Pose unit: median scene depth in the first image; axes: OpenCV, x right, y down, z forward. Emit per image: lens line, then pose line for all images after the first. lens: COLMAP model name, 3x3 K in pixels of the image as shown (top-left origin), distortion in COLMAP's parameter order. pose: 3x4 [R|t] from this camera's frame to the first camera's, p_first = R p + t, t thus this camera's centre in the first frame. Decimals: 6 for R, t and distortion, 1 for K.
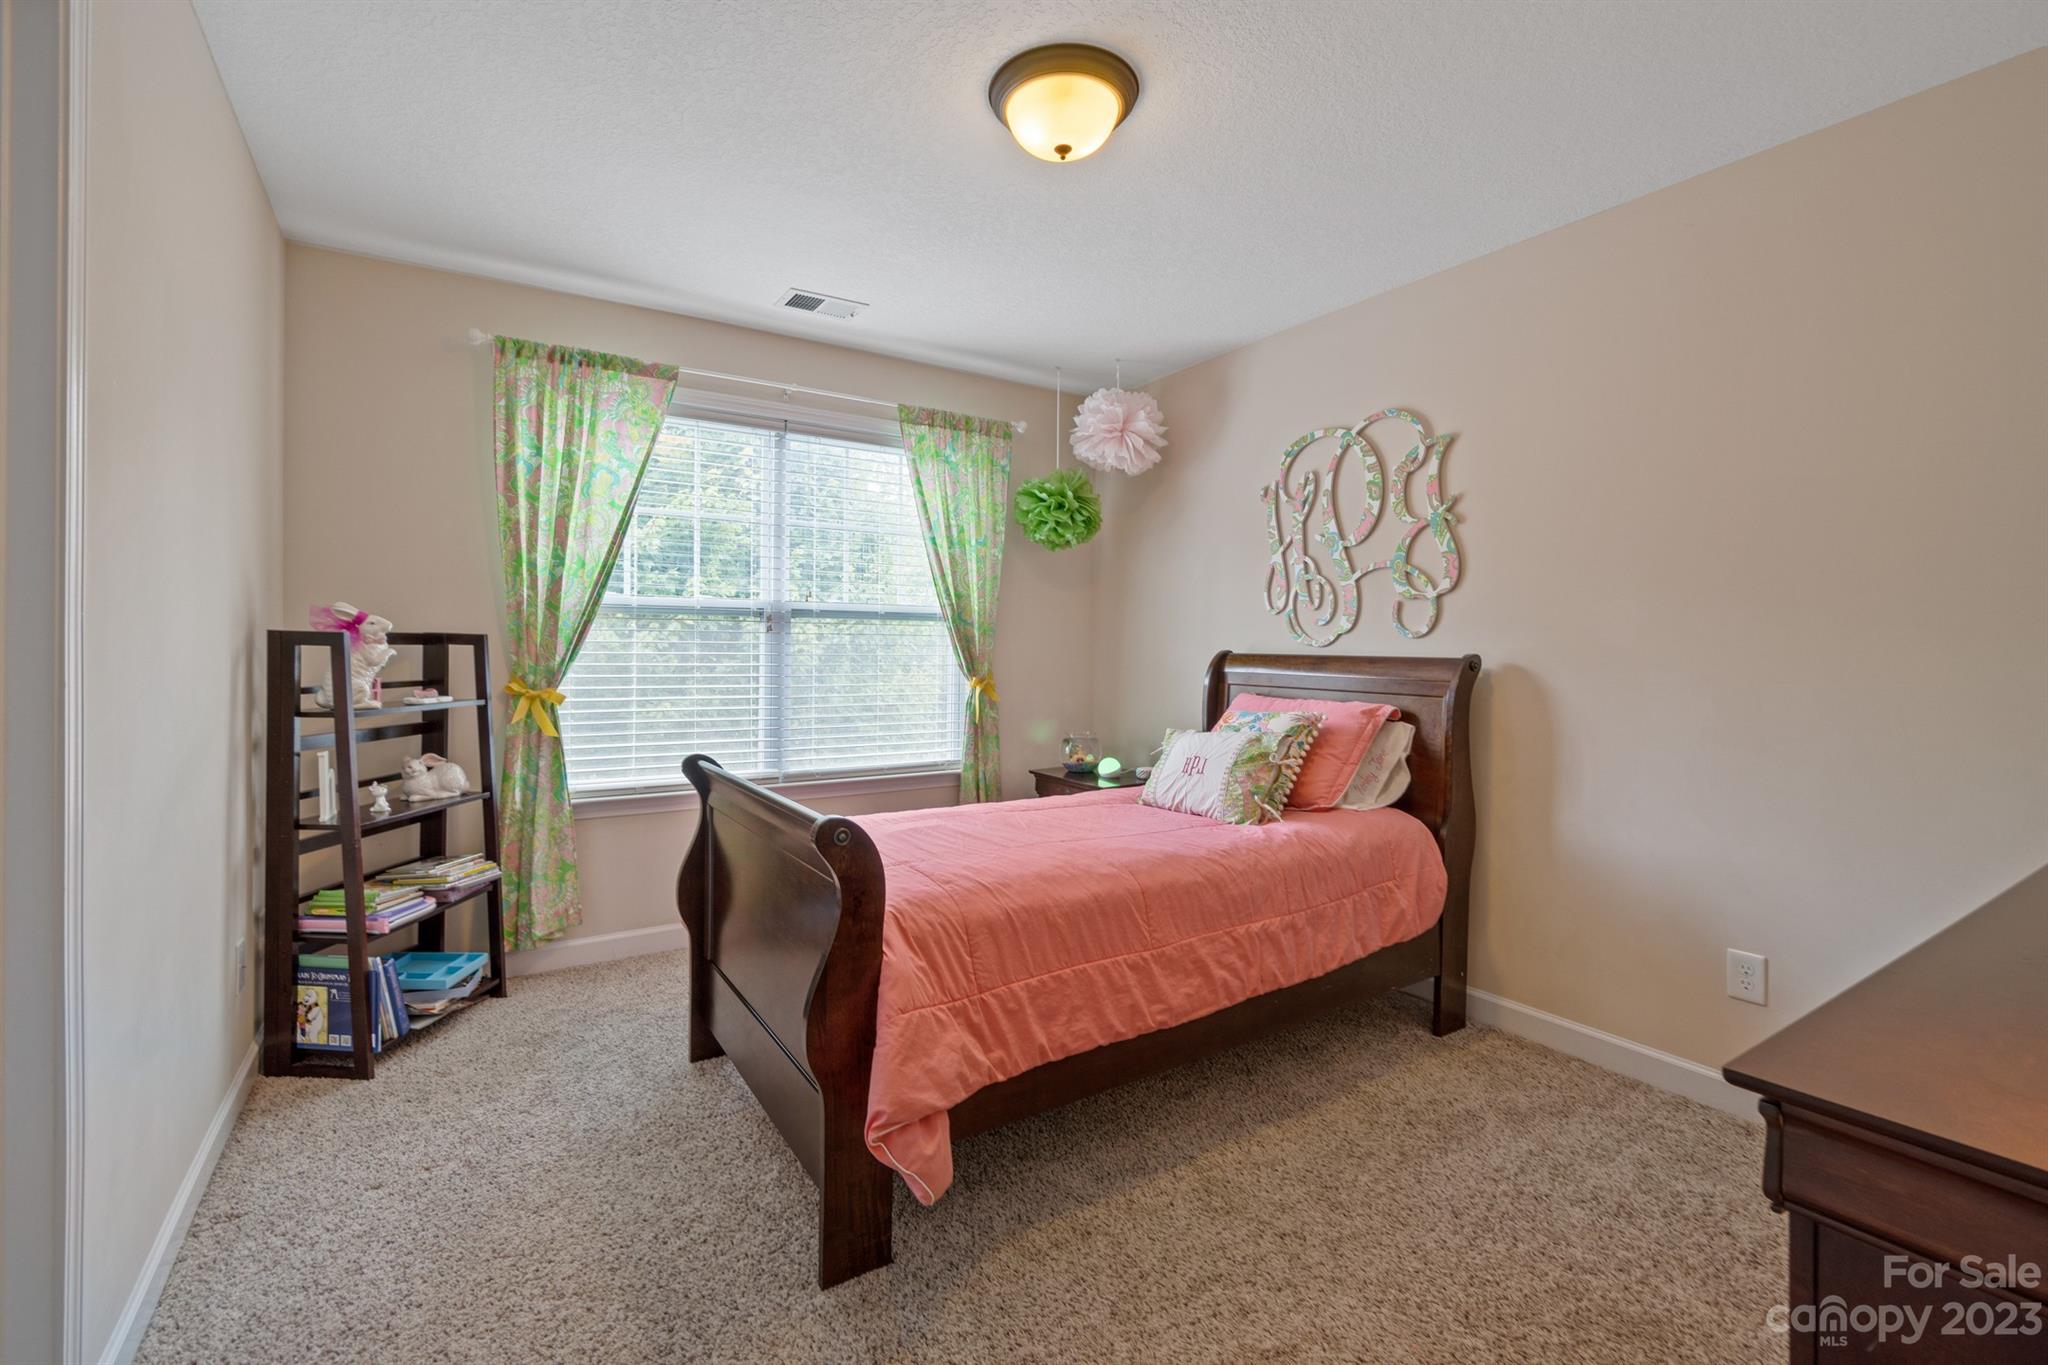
lens RADIAL K [[886.7, 0, 1000.9], [0, 886.7, 674.0], [0, 0, 1]] dist [-0.001856, -0.000217]
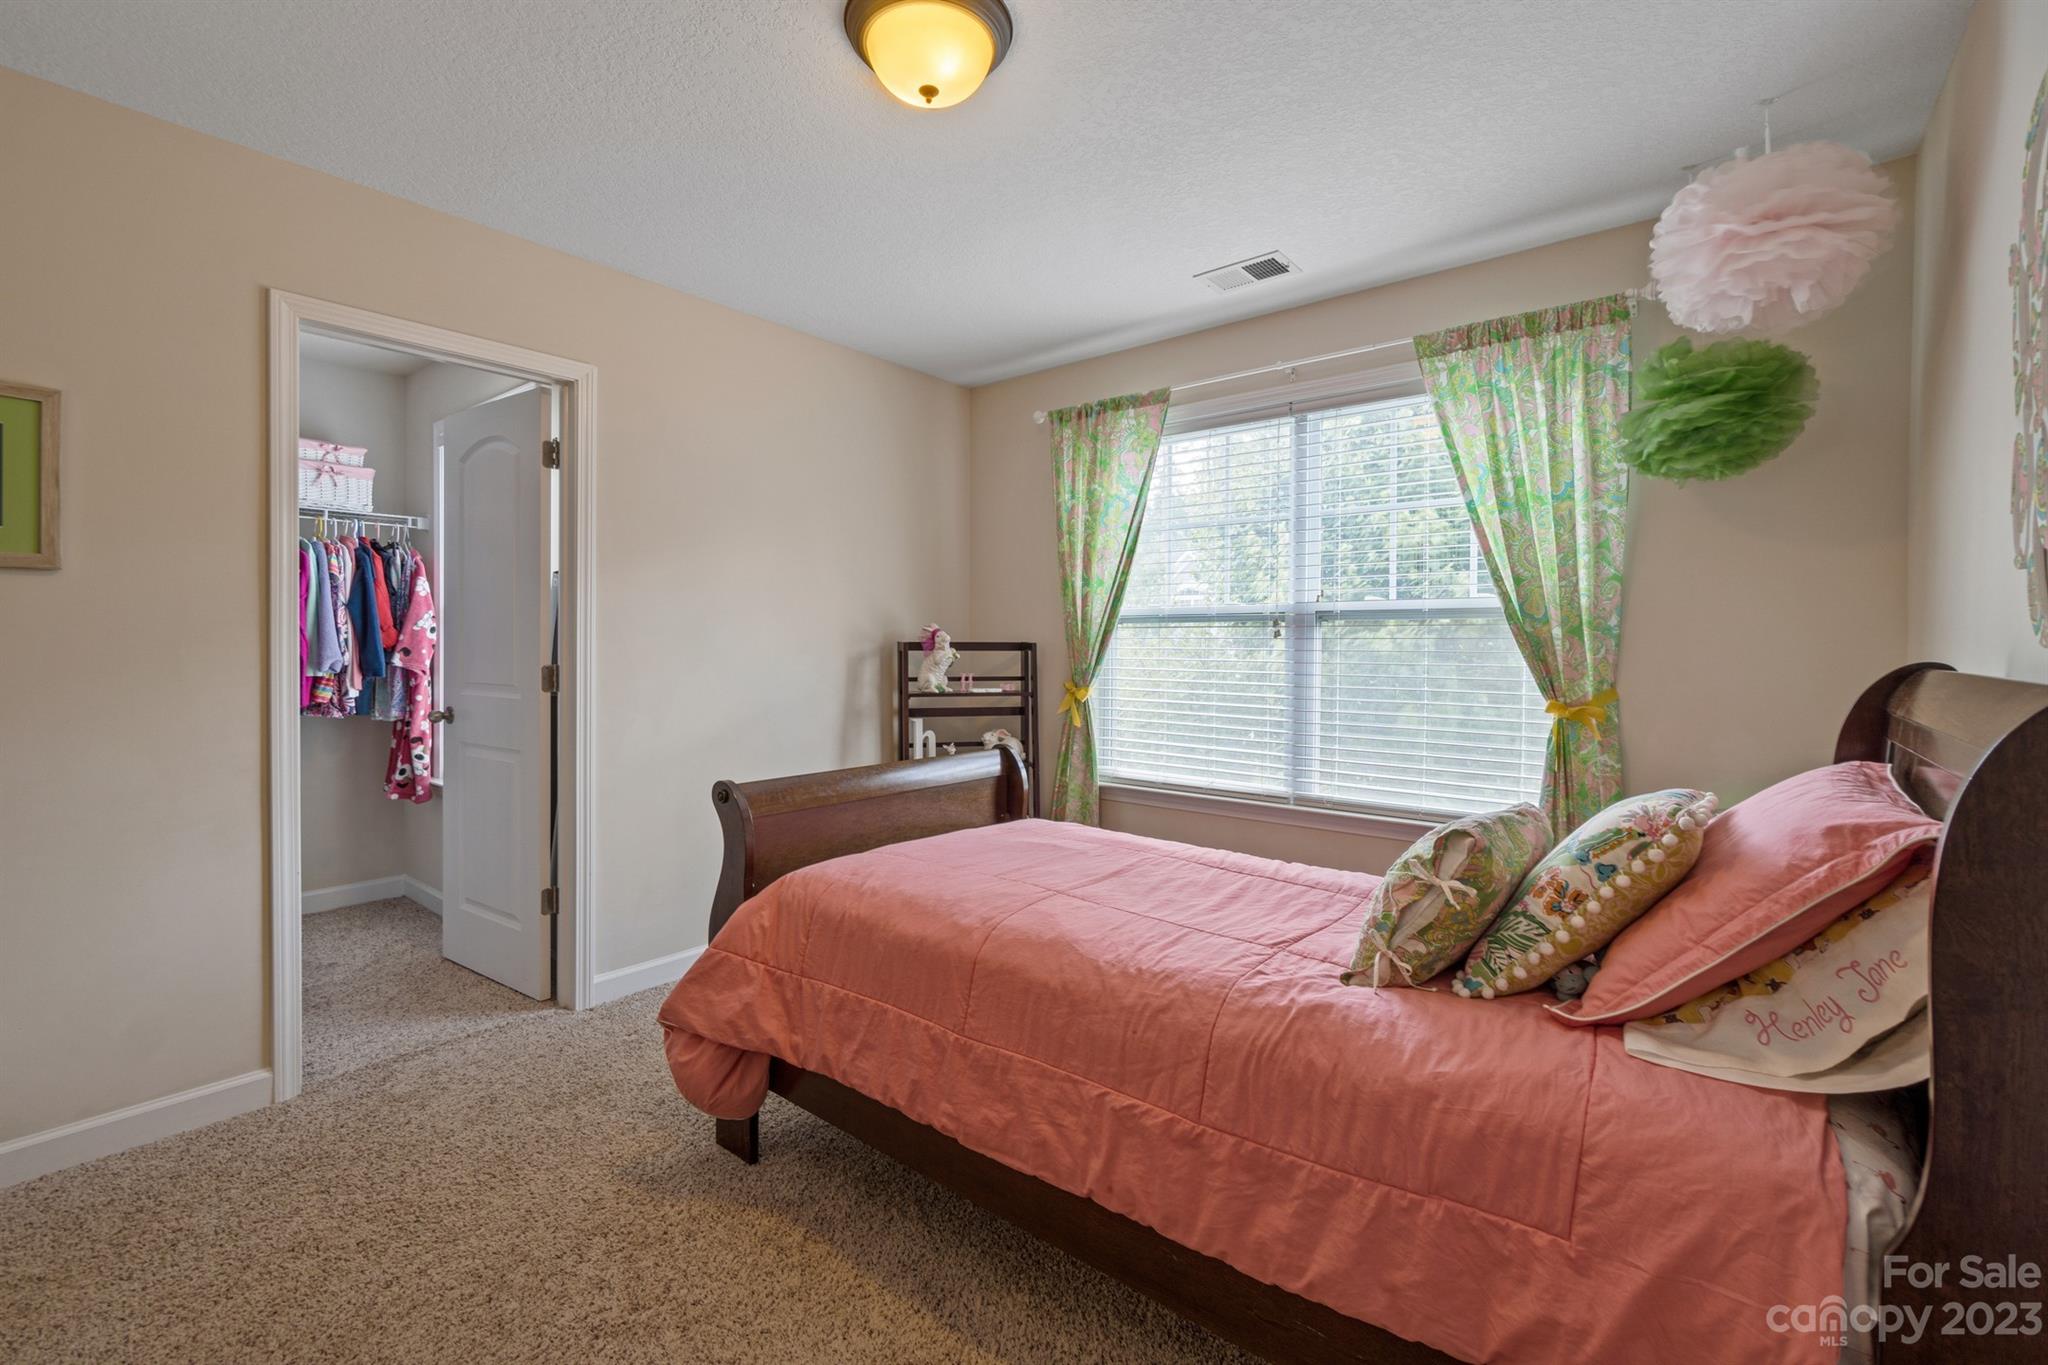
lens RADIAL K [[886.7, 0, 1000.9], [0, 886.7, 674.0], [0, 0, 1]] dist [-0.001856, -0.000217]
pose [[0.296156, 0.022960, -0.954864, 0.603709], [-0.035819, 0.999275, 0.012919, -0.012918], [0.954468, 0.030377, 0.296764, 0.517767]]
